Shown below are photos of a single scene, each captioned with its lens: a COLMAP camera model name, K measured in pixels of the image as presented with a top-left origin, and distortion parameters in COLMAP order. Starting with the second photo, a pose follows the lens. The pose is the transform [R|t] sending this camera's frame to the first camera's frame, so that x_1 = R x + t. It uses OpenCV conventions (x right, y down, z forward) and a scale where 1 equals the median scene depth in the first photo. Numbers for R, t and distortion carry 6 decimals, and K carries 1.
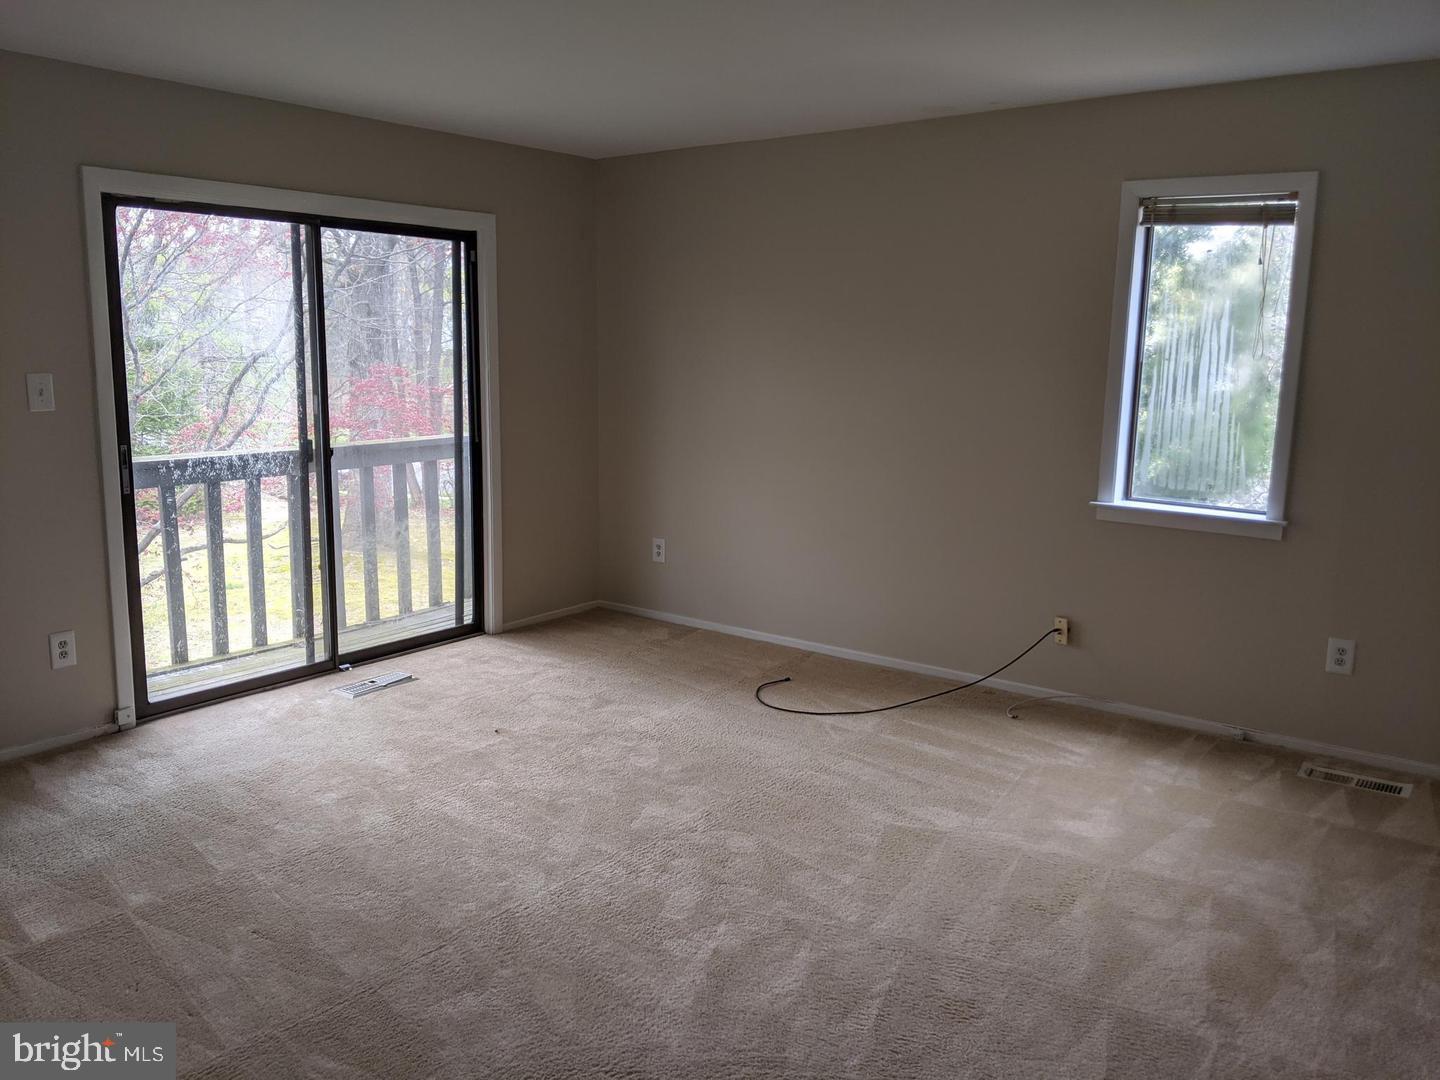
lens RADIAL K [[1188.6, 0, 717.7], [0, 1188.6, 512.1], [0, 0, 1]] dist [0.119342, -0.253304]
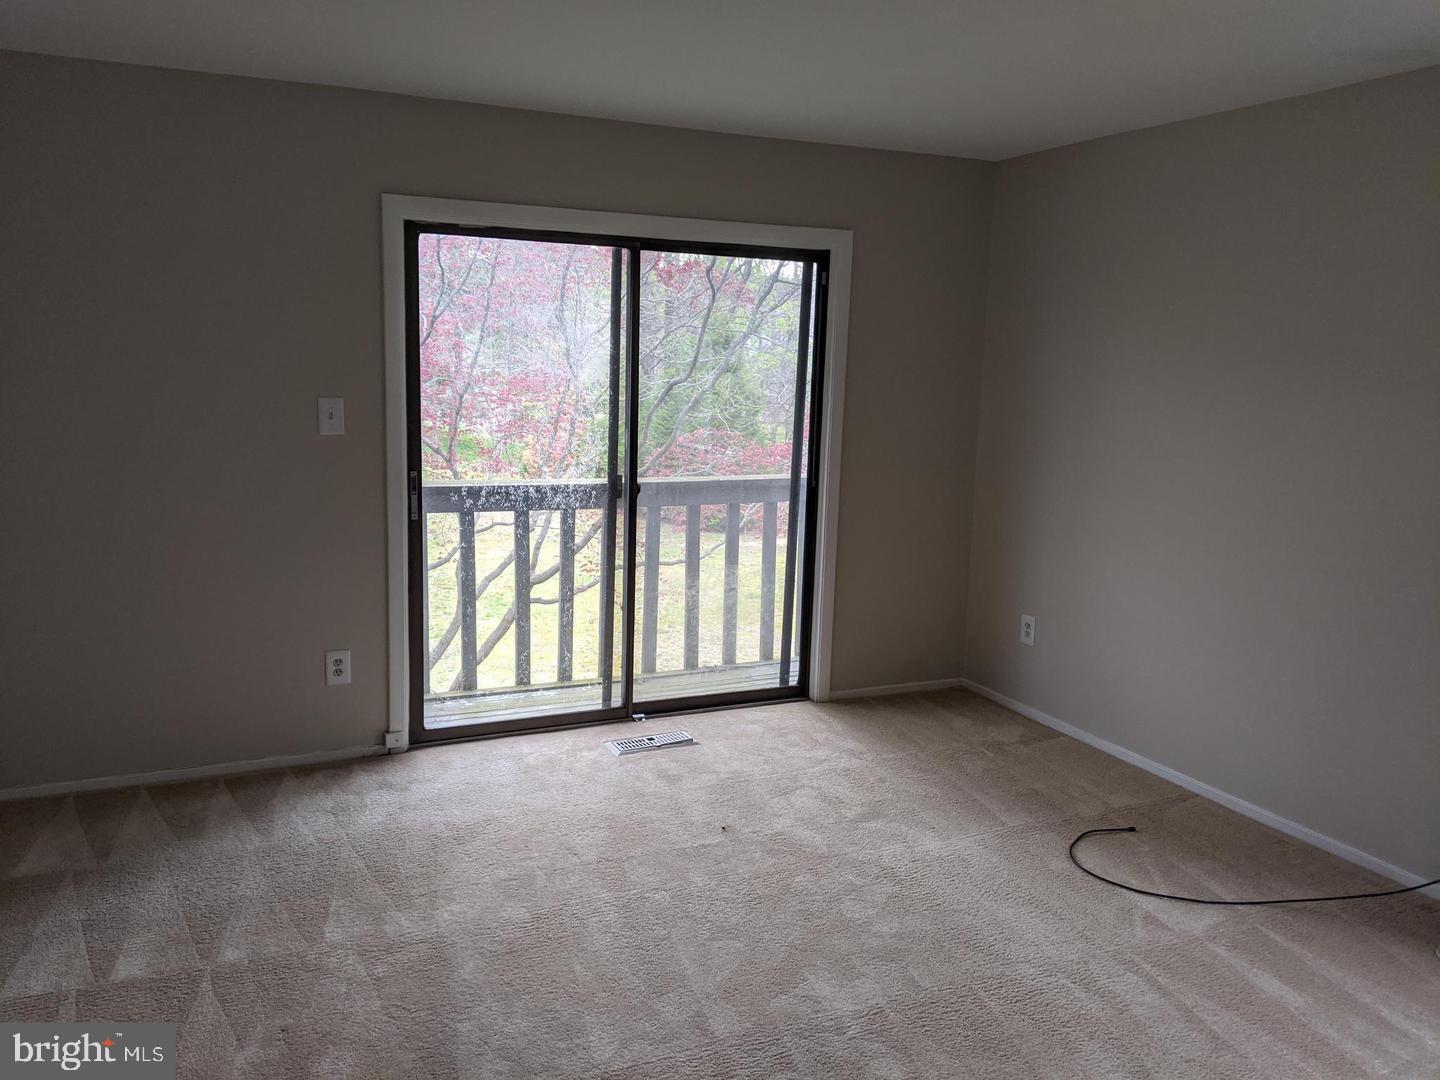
lens RADIAL K [[1188.6, 0, 717.7], [0, 1188.6, 512.1], [0, 0, 1]] dist [0.119342, -0.253304]
pose [[0.879711, 0.077585, -0.469137, 0.177927], [-0.085656, 0.996316, 0.004149, -0.041734], [0.467731, 0.036534, 0.883116, 0.208077]]
